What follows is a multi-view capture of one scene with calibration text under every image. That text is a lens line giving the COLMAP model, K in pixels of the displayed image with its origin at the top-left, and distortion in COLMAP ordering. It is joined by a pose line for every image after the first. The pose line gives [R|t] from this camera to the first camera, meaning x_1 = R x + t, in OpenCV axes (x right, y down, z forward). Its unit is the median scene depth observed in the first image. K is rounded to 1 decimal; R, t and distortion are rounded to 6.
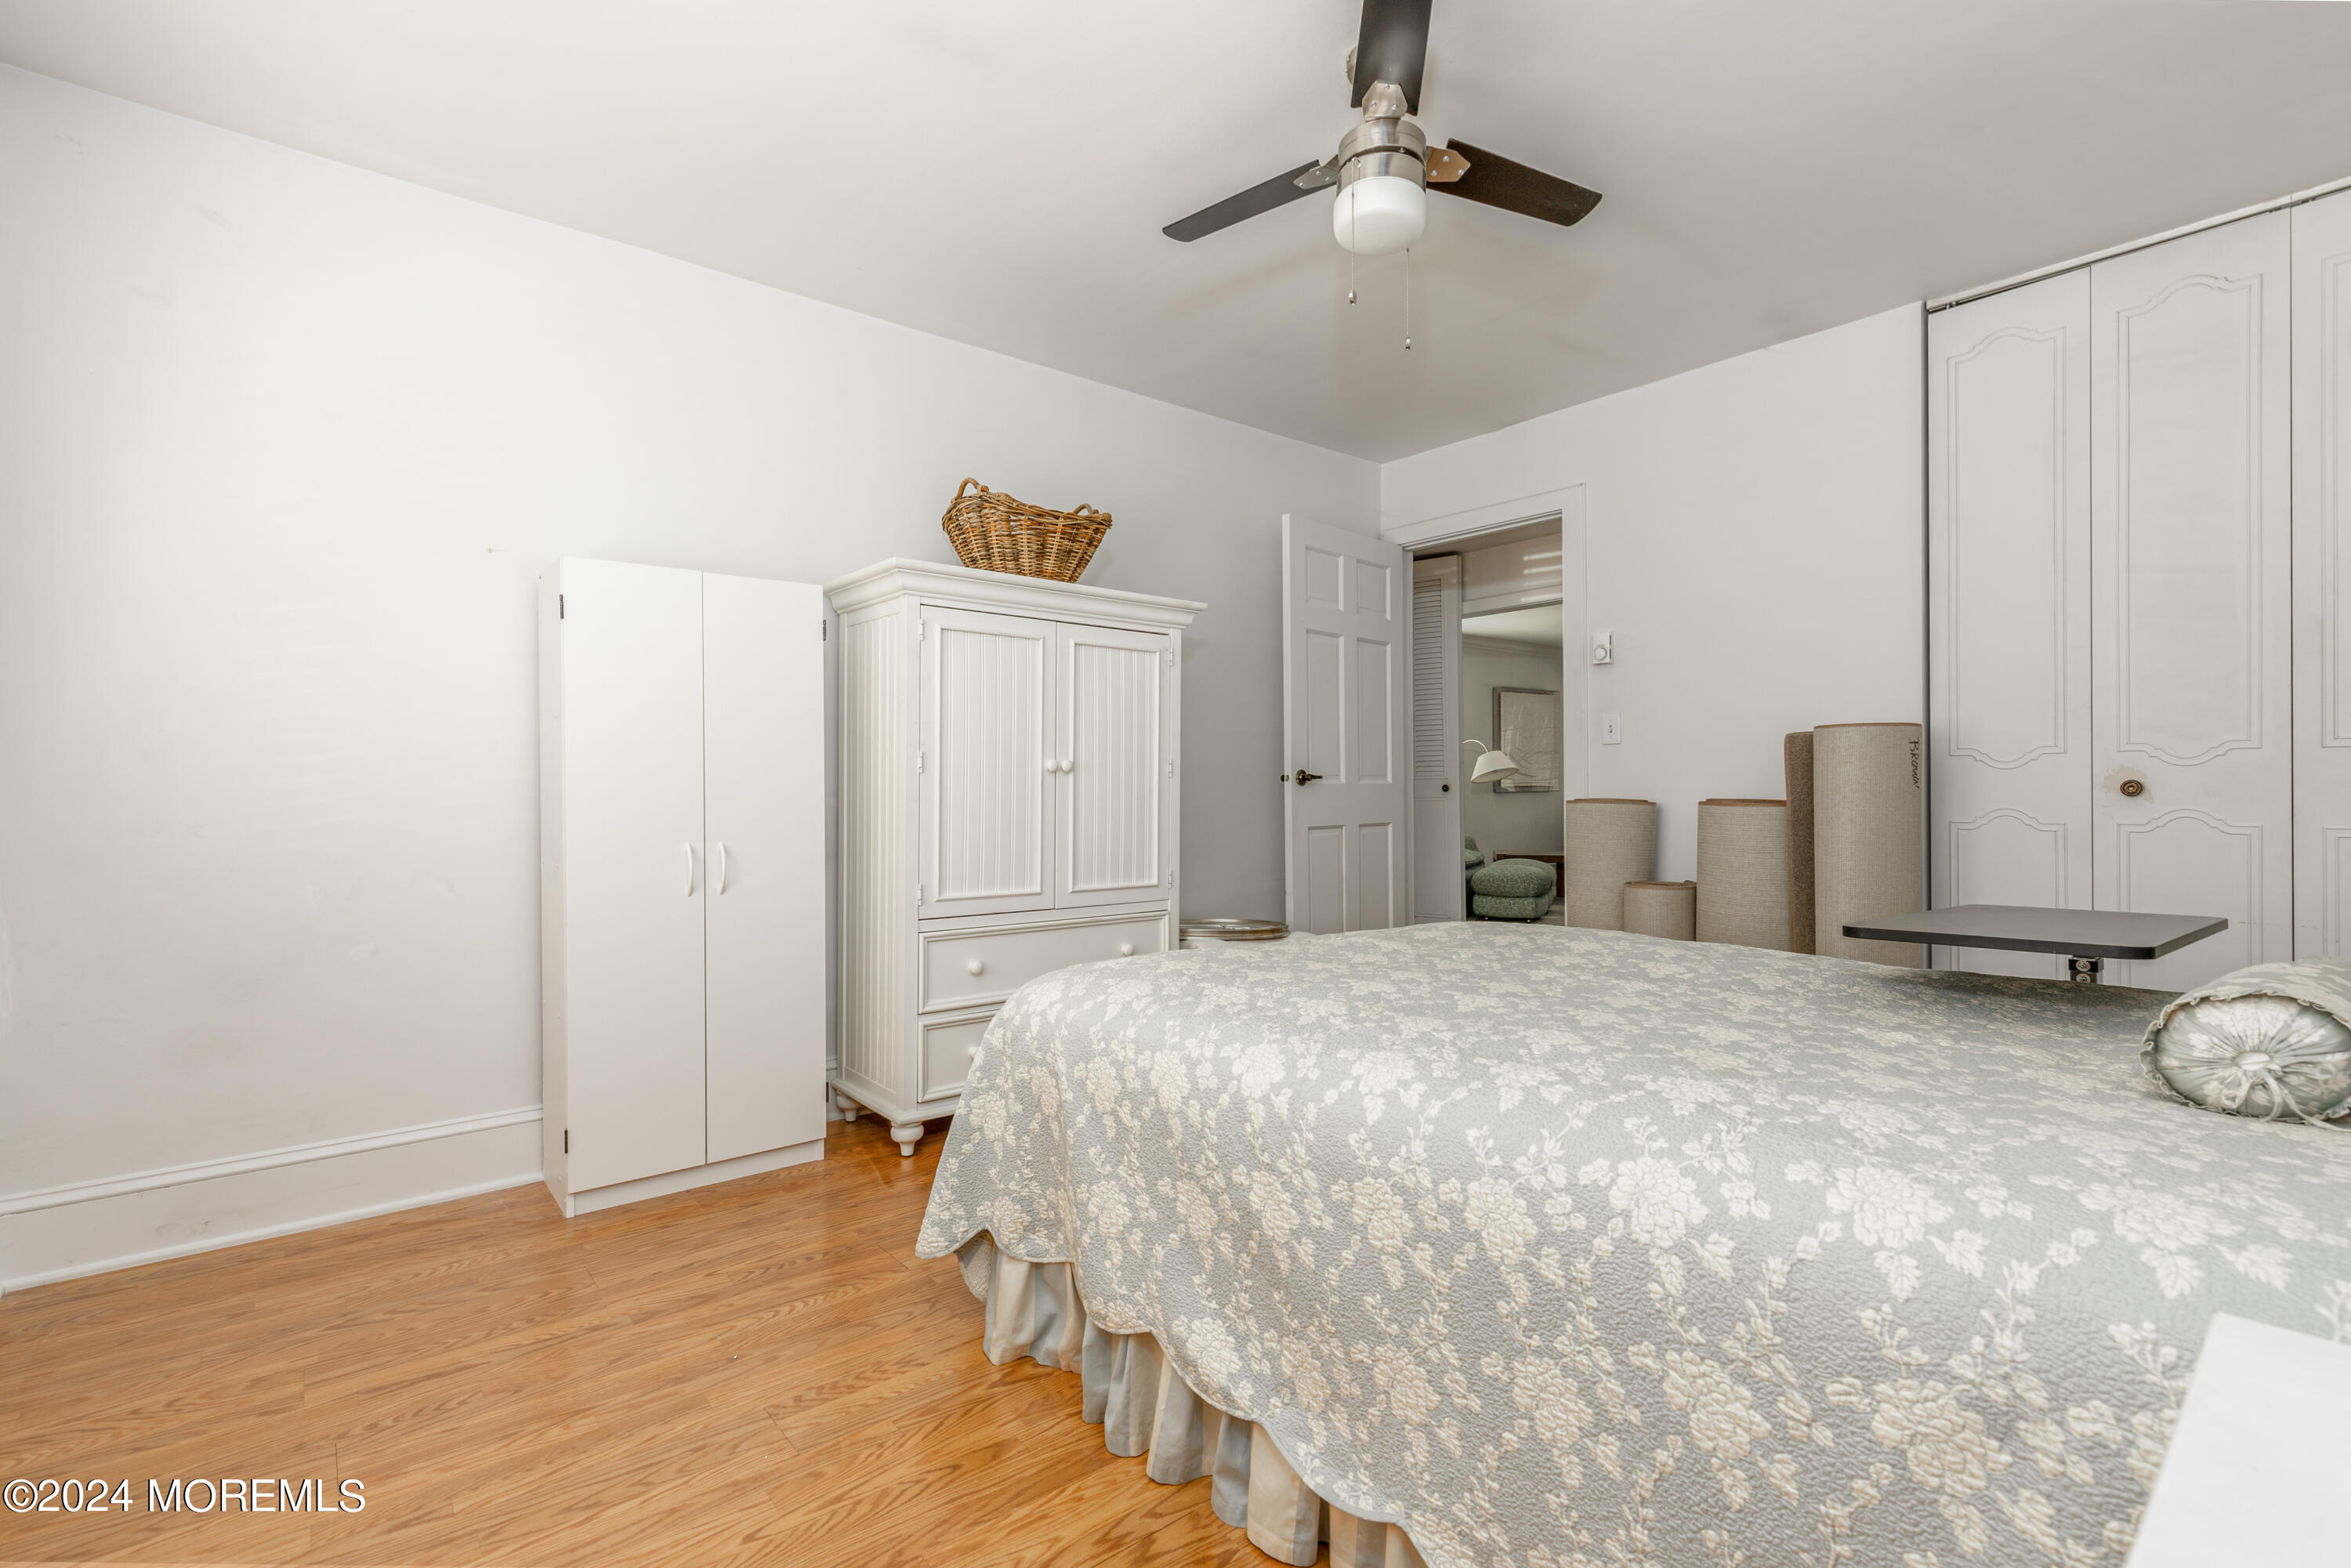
lens RADIAL K [[1062.6, 0, 1177.6], [0, 1062.6, 785.6], [0, 0, 1]] dist [0.005427, -0.000900]
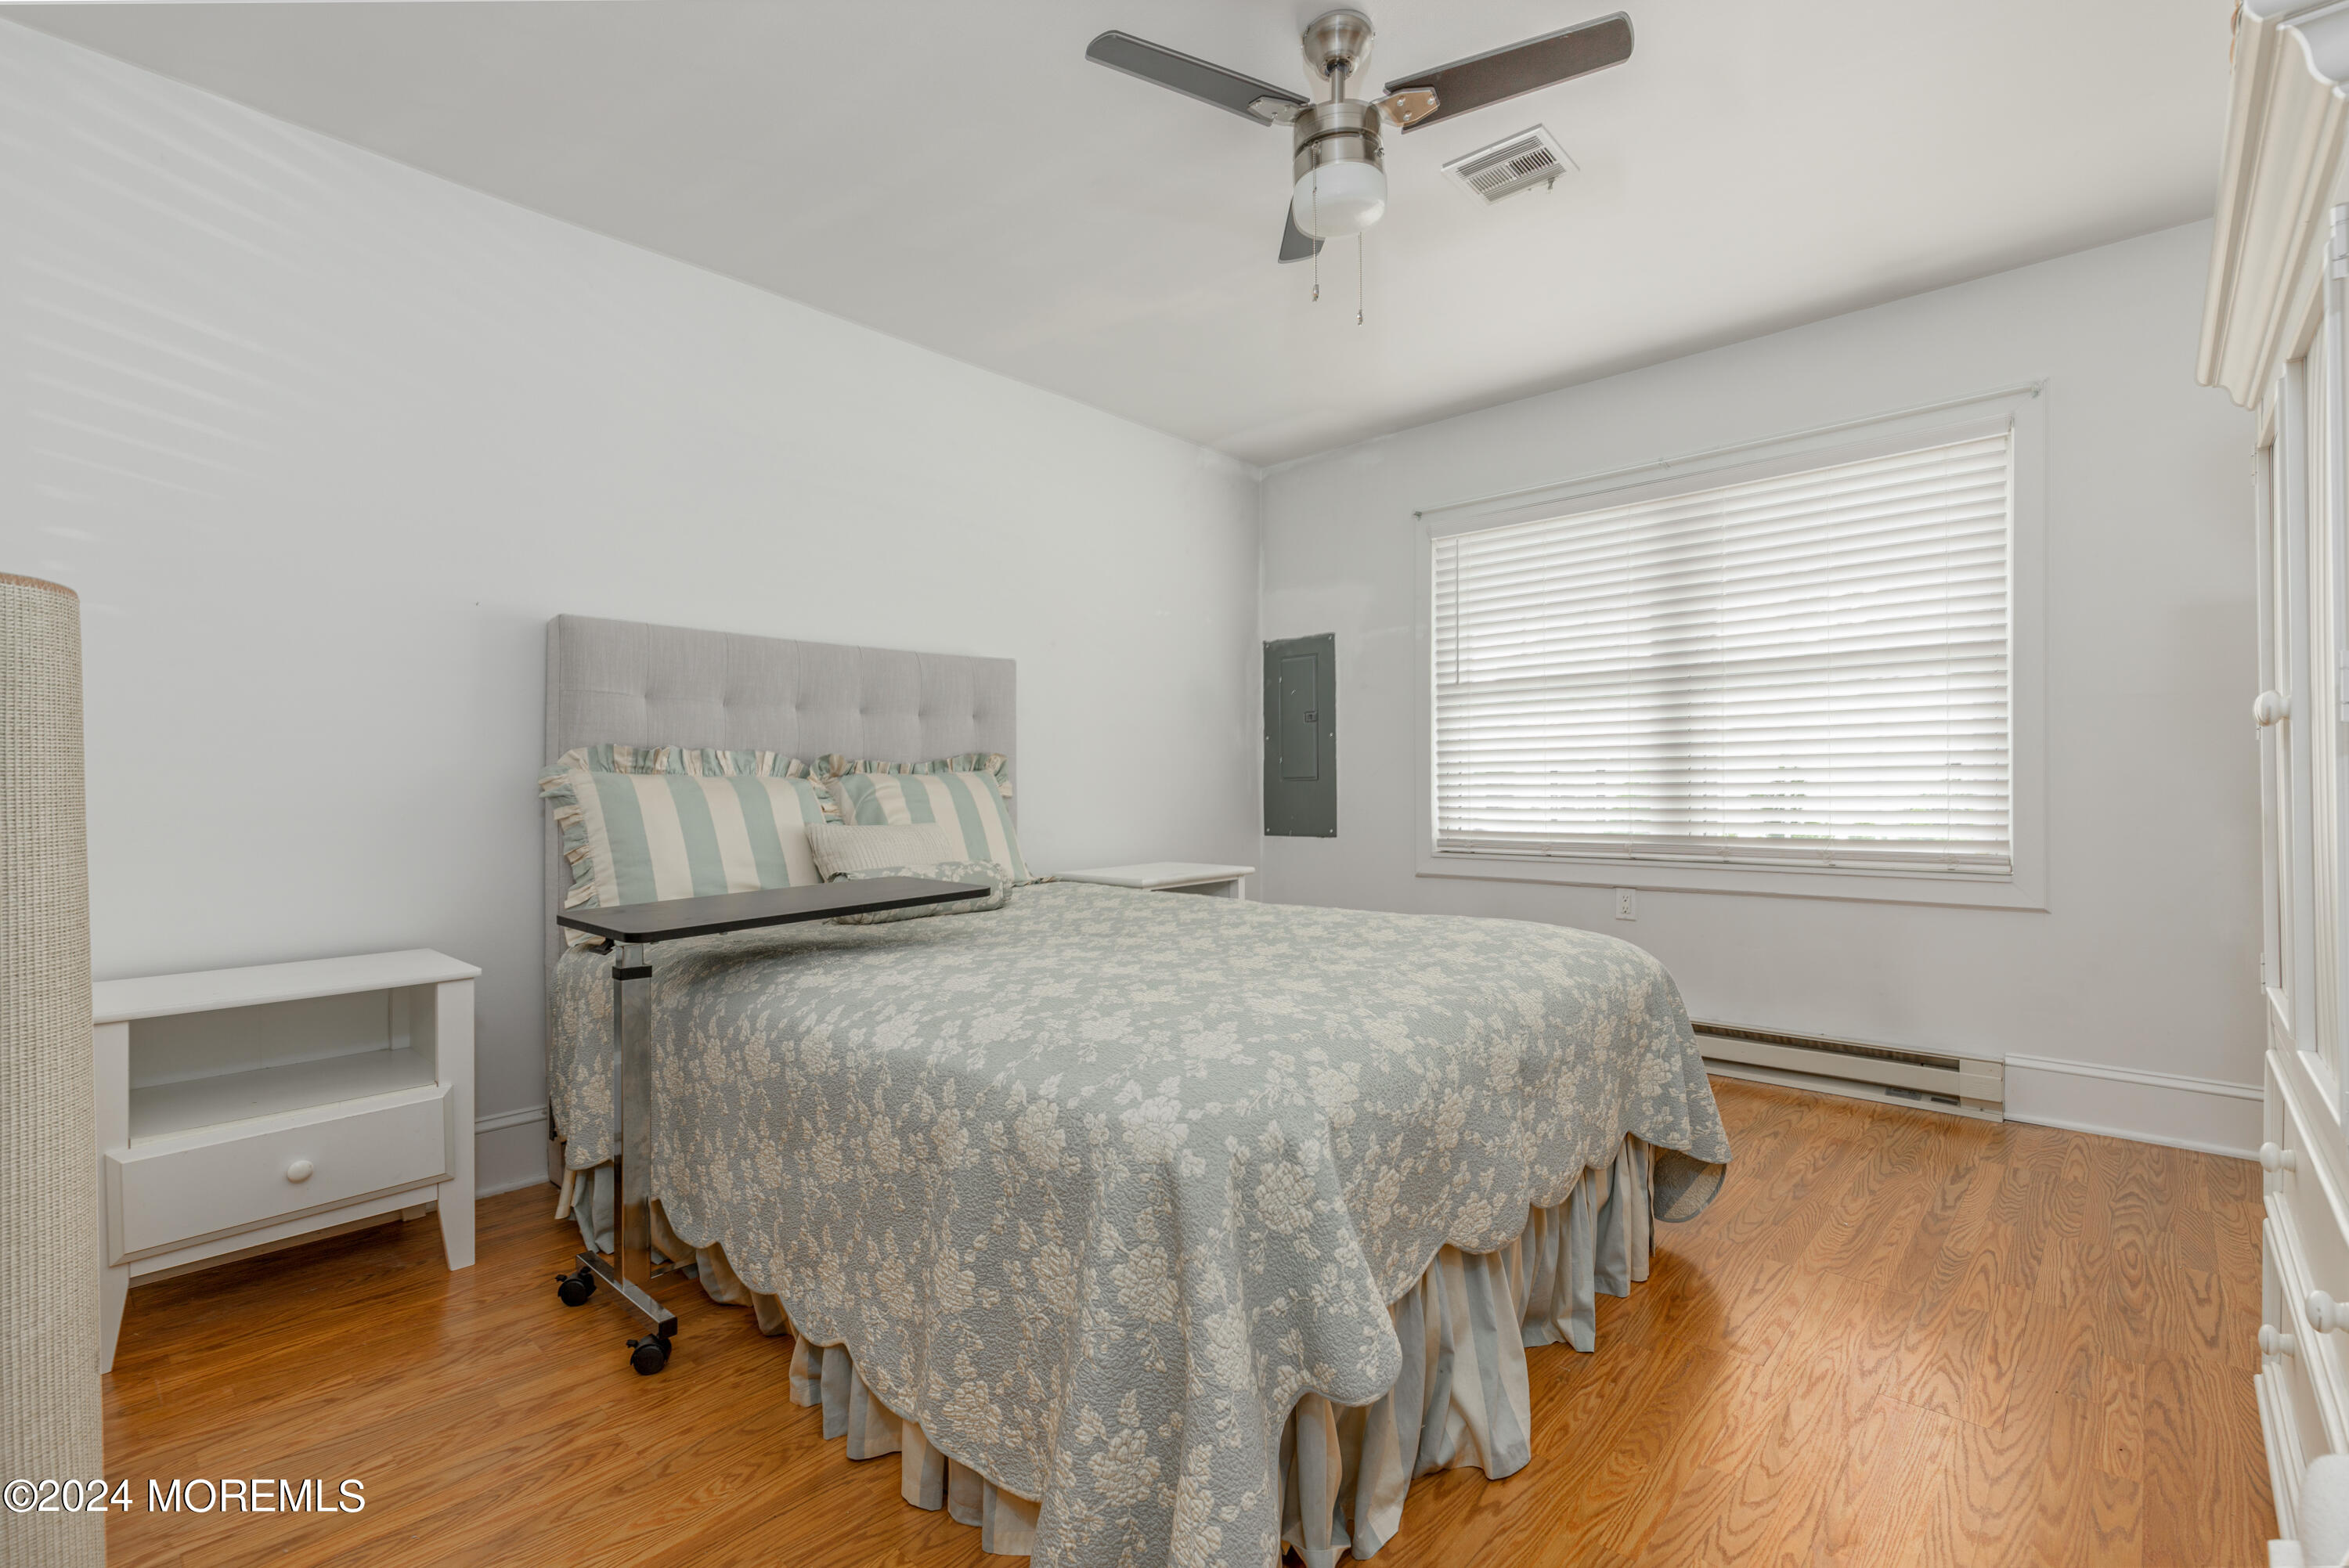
lens RADIAL K [[1061.7, 0, 1173.1], [0, 1061.7, 779.2], [0, 0, 1]] dist [0.005427, -0.000900]
pose [[-0.988605, 0.012992, -0.149971, 0.536617], [0.013116, 0.999914, 0.000157, -0.009788], [0.149960, -0.001812, -0.988690, 2.076790]]
